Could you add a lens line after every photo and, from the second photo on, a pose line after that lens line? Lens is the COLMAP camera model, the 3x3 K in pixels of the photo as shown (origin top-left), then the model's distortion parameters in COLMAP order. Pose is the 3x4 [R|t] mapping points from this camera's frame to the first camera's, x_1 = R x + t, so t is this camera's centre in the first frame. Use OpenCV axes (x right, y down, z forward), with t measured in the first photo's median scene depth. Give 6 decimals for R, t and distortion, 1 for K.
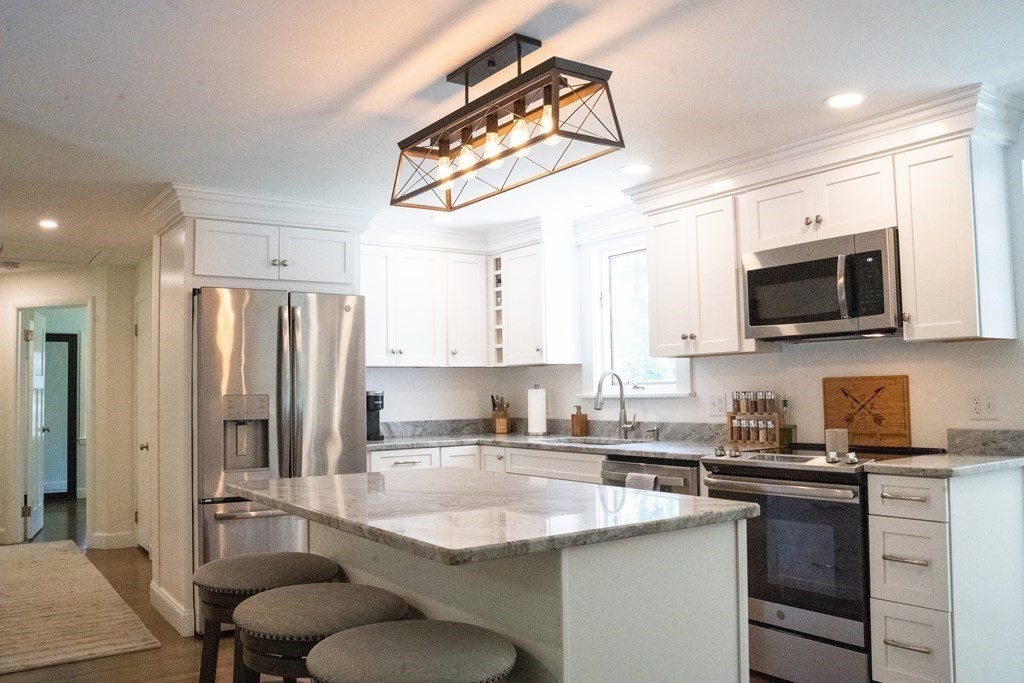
lens RADIAL K [[832.3, 0, 512.0], [0, 832.3, 341.5], [0, 0, 1]] dist [-0.120557, 0.096955]
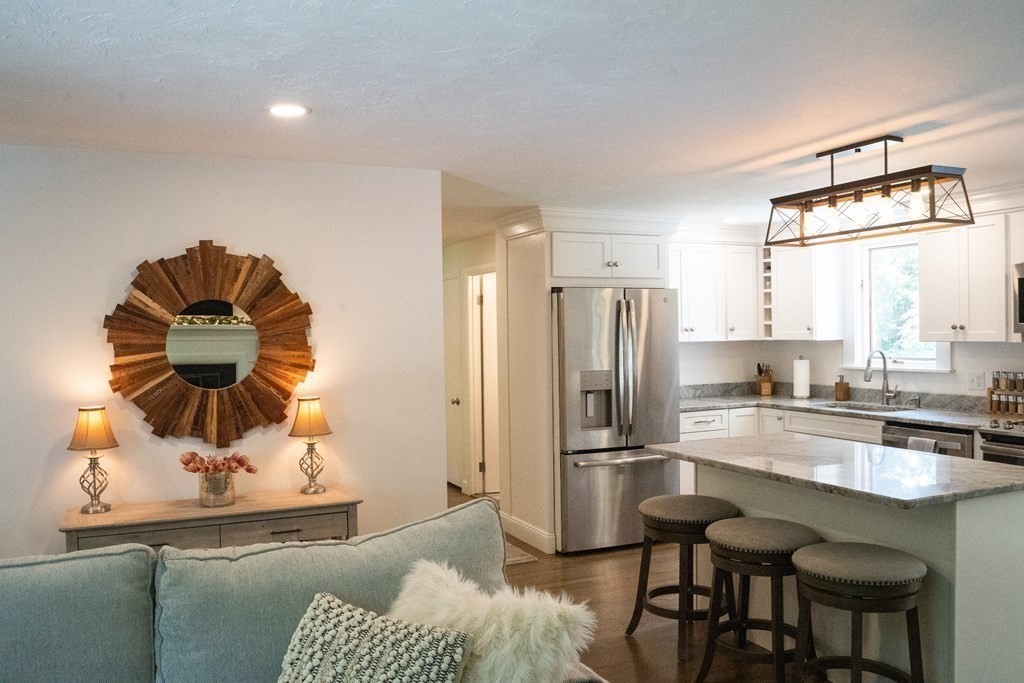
lens RADIAL K [[832.3, 0, 512.0], [0, 832.3, 341.5], [0, 0, 1]] dist [-0.120557, 0.096955]
pose [[0.984456, 0.005699, -0.175538, -0.190089], [0.007794, 0.997071, 0.076082, -0.067871], [0.175457, -0.076268, 0.981528, -0.247832]]
